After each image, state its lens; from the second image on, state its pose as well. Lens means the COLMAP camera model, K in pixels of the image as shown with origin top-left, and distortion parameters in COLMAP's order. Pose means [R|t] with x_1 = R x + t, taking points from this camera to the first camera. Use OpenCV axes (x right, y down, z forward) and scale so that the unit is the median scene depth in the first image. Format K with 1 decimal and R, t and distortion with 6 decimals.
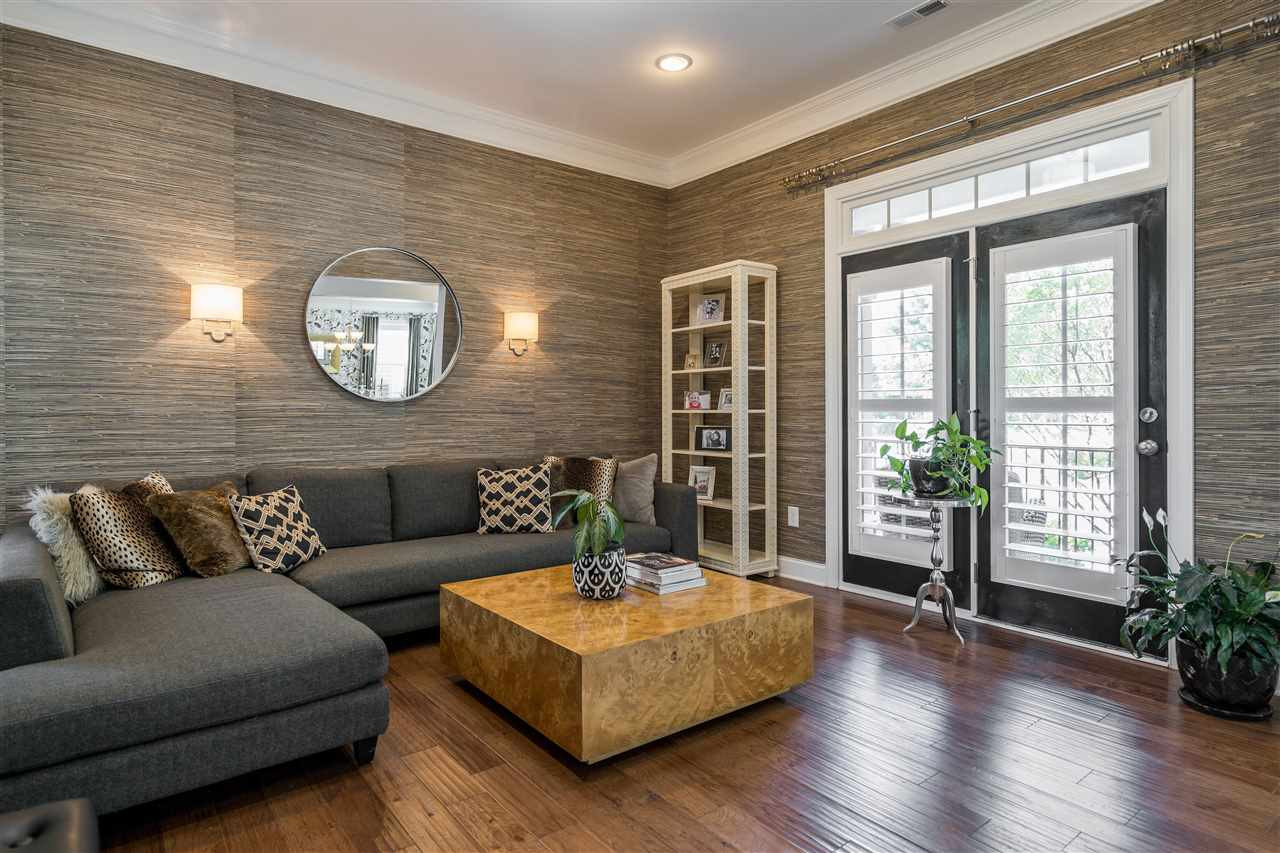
lens RADIAL K [[692.2, 0, 638.6], [0, 692.2, 415.5], [0, 0, 1]] dist [0.003062, 0.000450]
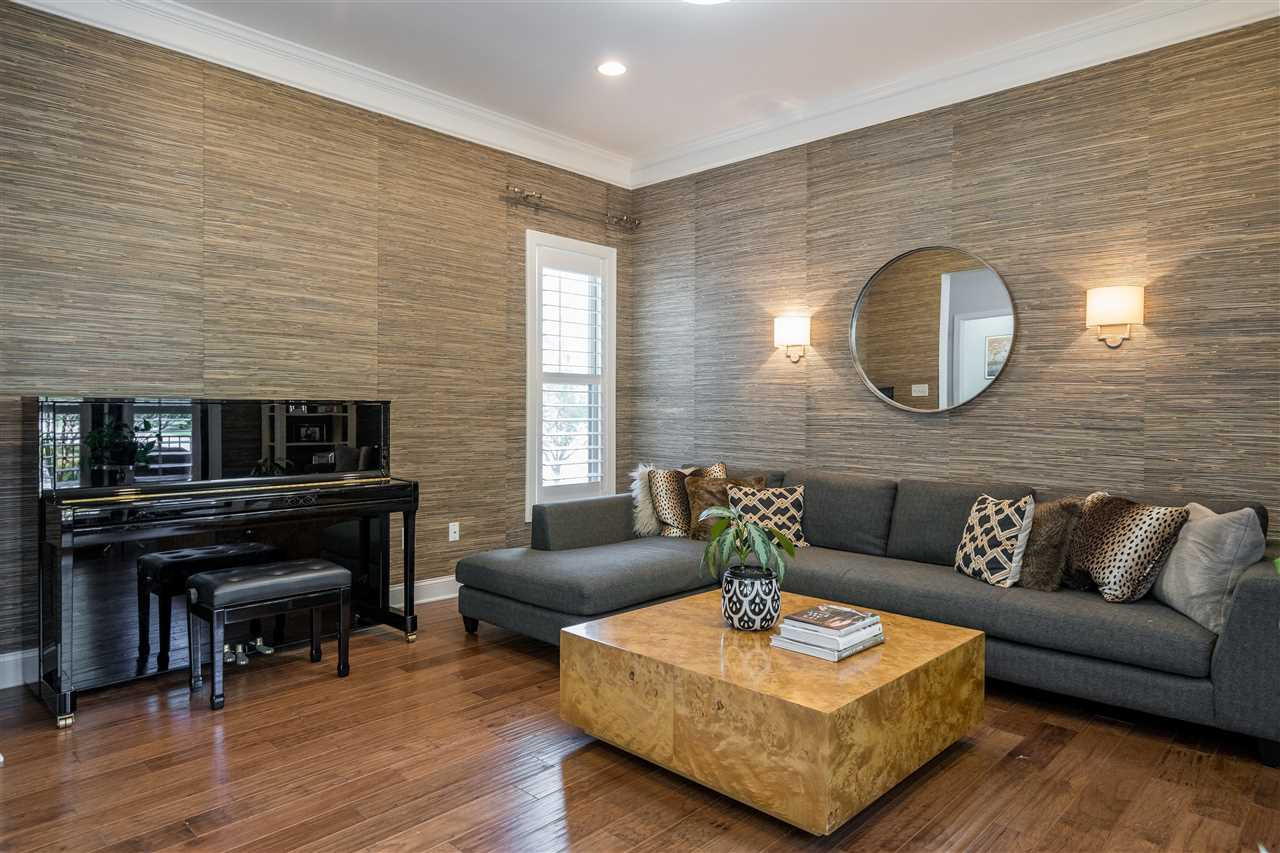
lens RADIAL K [[786.1, 0, 639.2], [0, 786.1, 427.5], [0, 0, 1]] dist [0.001080, 0.000765]
pose [[0.142667, 0.028854, -0.989350, 0.664486], [-0.014815, 0.999525, 0.027014, -0.023347], [0.989660, 0.010804, 0.143027, 0.482877]]
